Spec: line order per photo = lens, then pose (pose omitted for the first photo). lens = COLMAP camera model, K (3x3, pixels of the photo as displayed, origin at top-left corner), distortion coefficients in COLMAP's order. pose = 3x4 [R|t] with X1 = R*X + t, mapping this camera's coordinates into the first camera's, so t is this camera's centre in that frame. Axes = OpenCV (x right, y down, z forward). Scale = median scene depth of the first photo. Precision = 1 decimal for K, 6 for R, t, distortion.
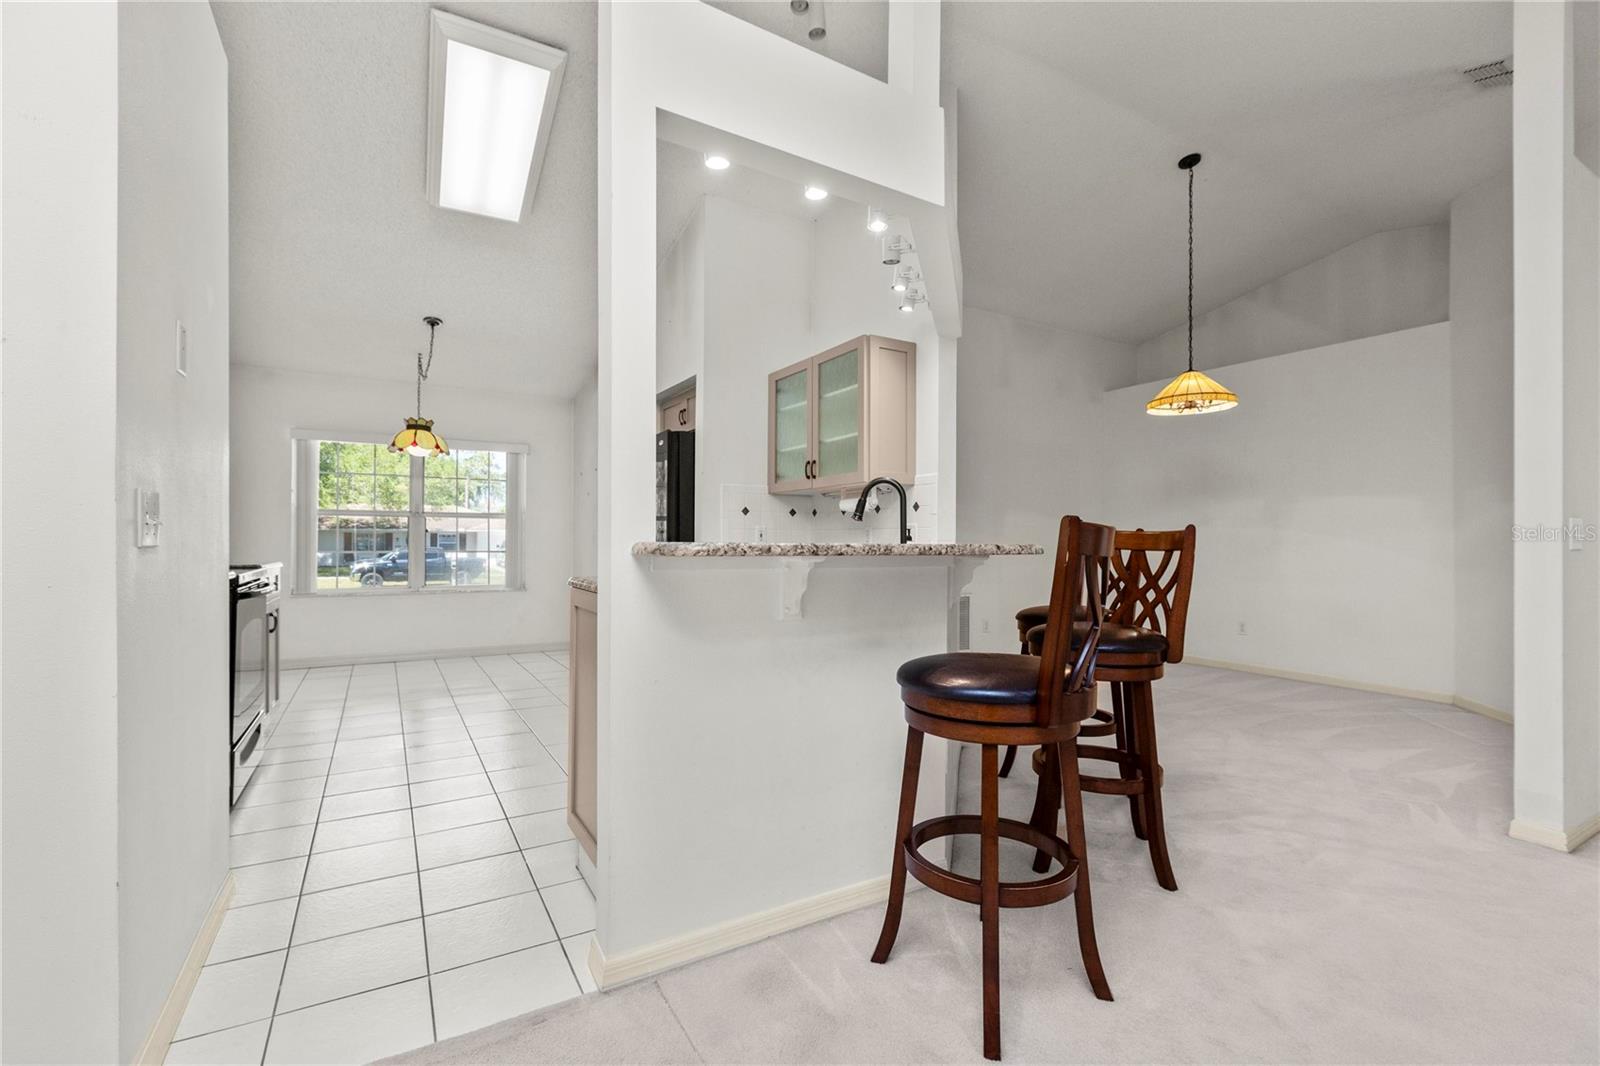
lens RADIAL K [[713.3, 0, 797.9], [0, 713.3, 538.0], [0, 0, 1]] dist [-0.002475, -0.000014]
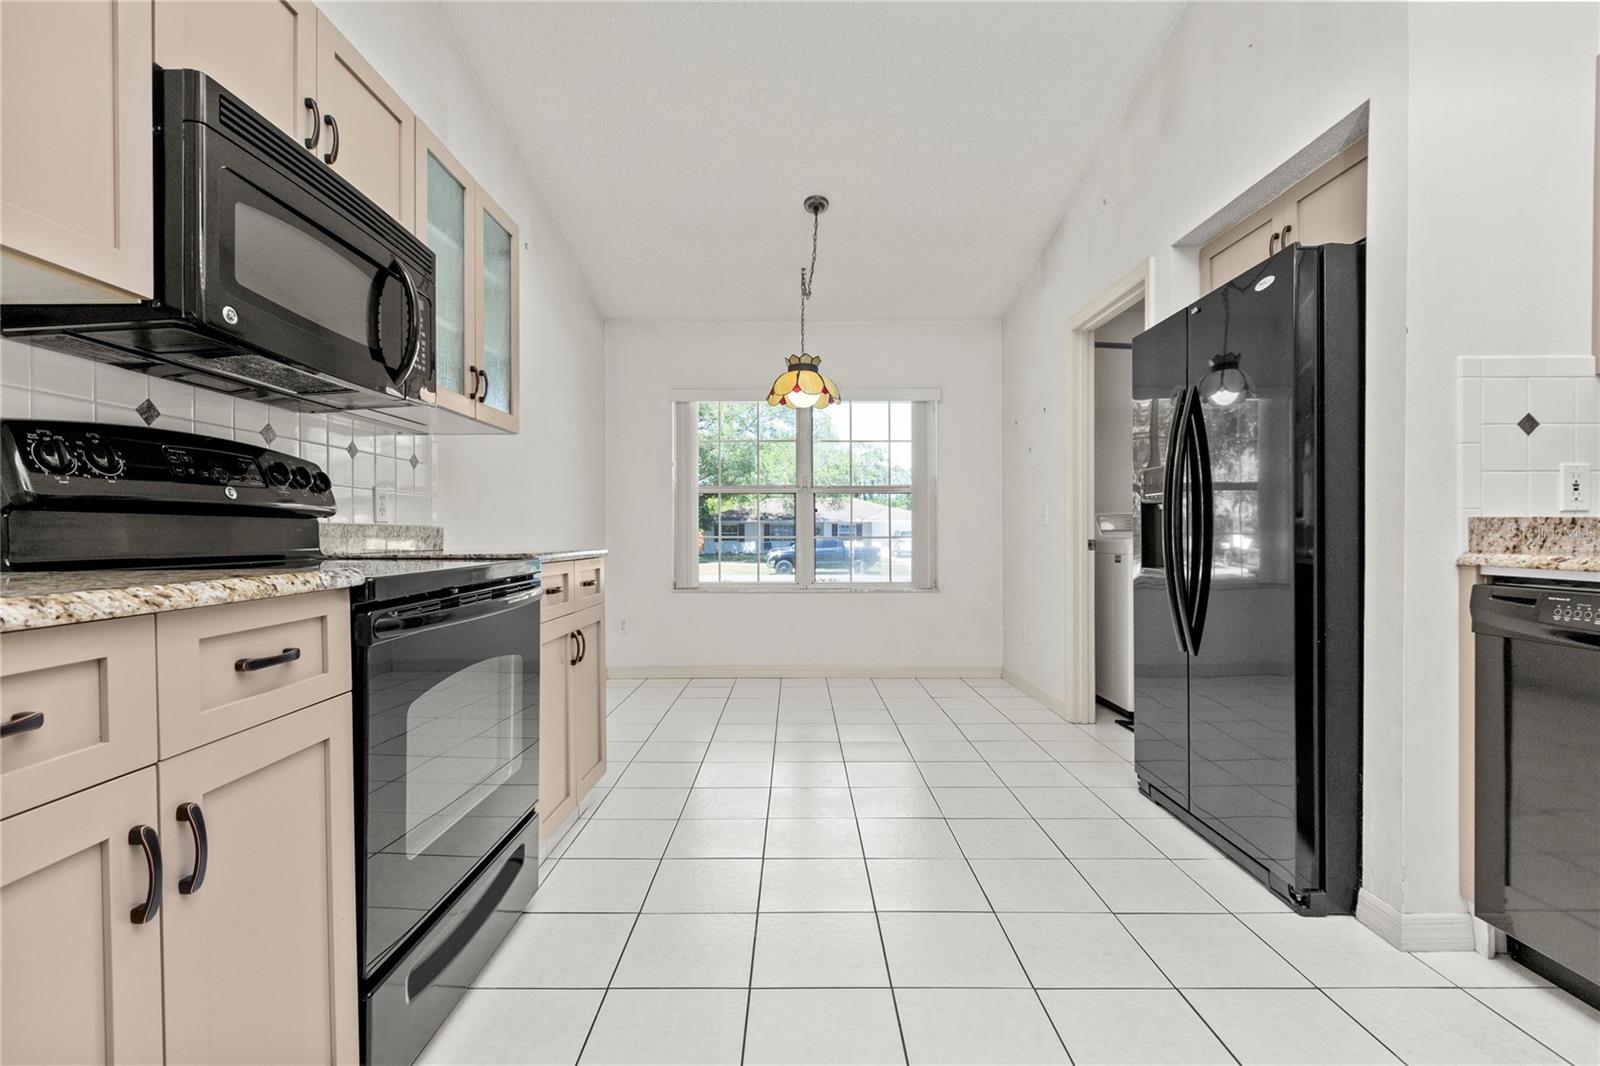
lens RADIAL K [[713.3, 0, 804.2], [0, 713.3, 536.4], [0, 0, 1]] dist [-0.002475, -0.000014]
pose [[0.869714, -0.002282, -0.493550, -0.073437], [0.008384, 0.999913, 0.010151, 0.005089], [0.493484, -0.012966, 0.869658, 0.156935]]
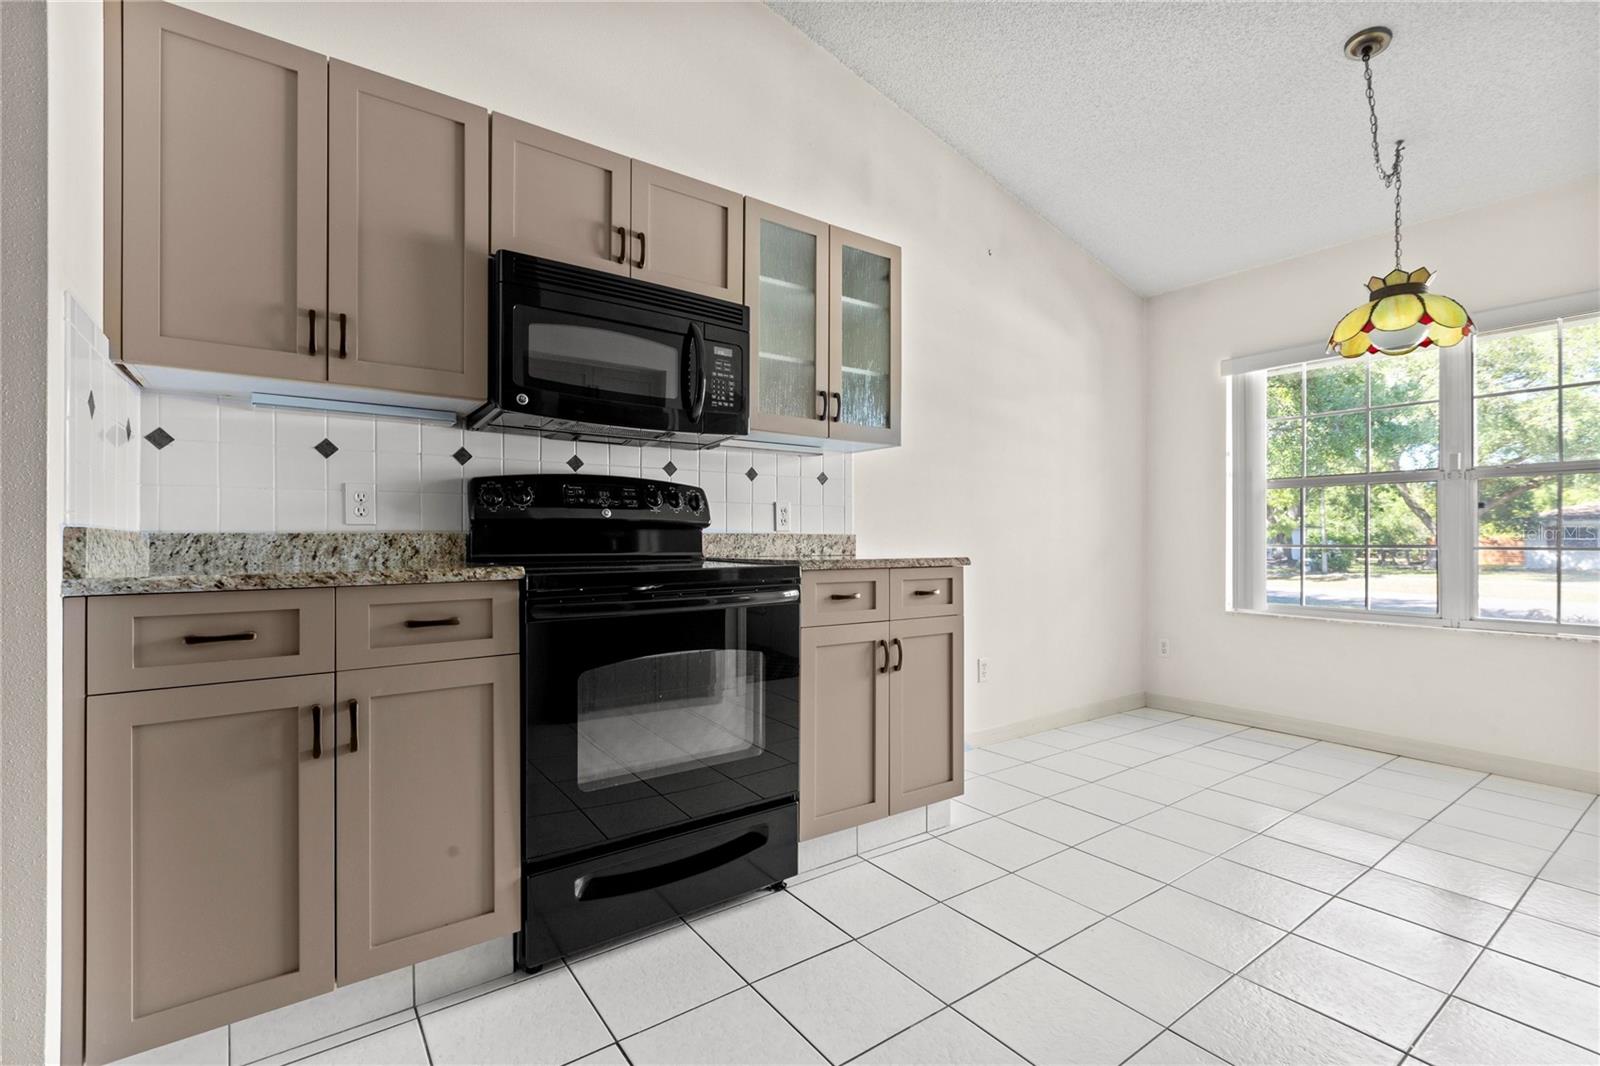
lens RADIAL K [[713.3, 0, 796.7], [0, 713.3, 538.9], [0, 0, 1]] dist [-0.002475, -0.000014]
pose [[0.099572, -0.002738, -0.995027, -0.038502], [0.007329, 0.999971, -0.002018, 0.005163], [0.995003, -0.007092, 0.099589, 0.238455]]
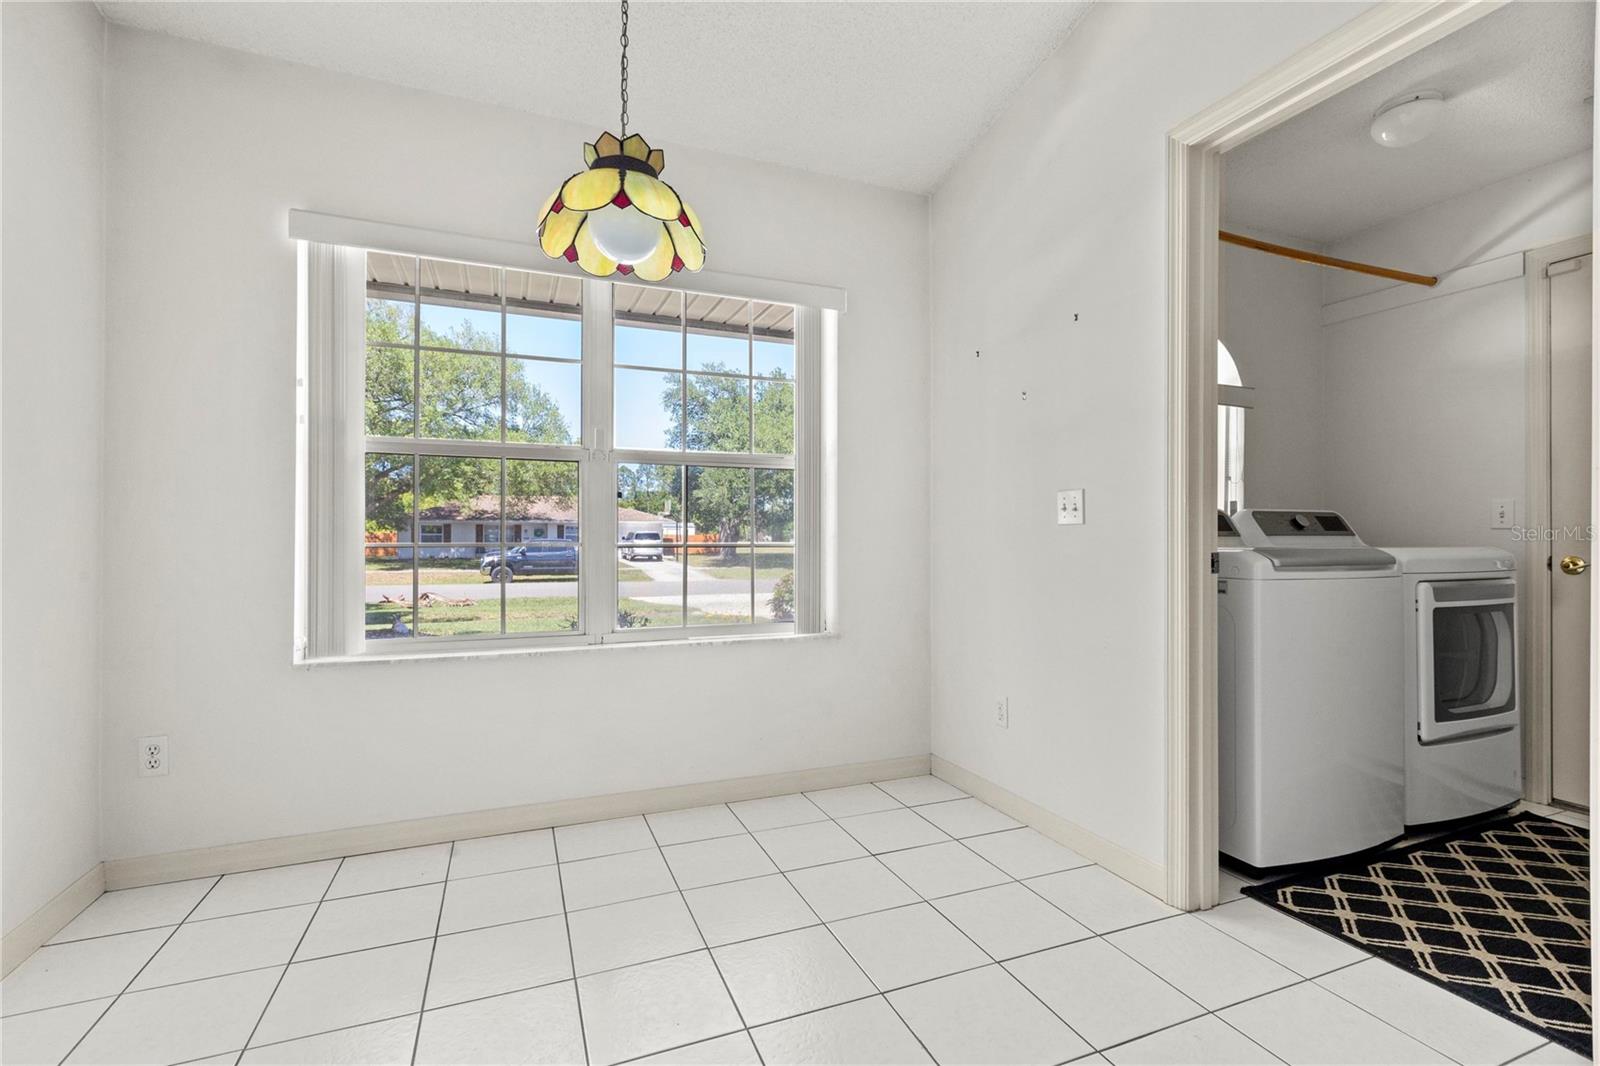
lens RADIAL K [[713.3, 0, 794.0], [0, 713.3, 535.8], [0, 0, 1]] dist [-0.002475, -0.000014]
pose [[0.988778, -0.001145, -0.149390, -0.178521], [0.002337, 0.999967, 0.007805, 0.005077], [0.149376, -0.008066, 0.988748, 0.300583]]
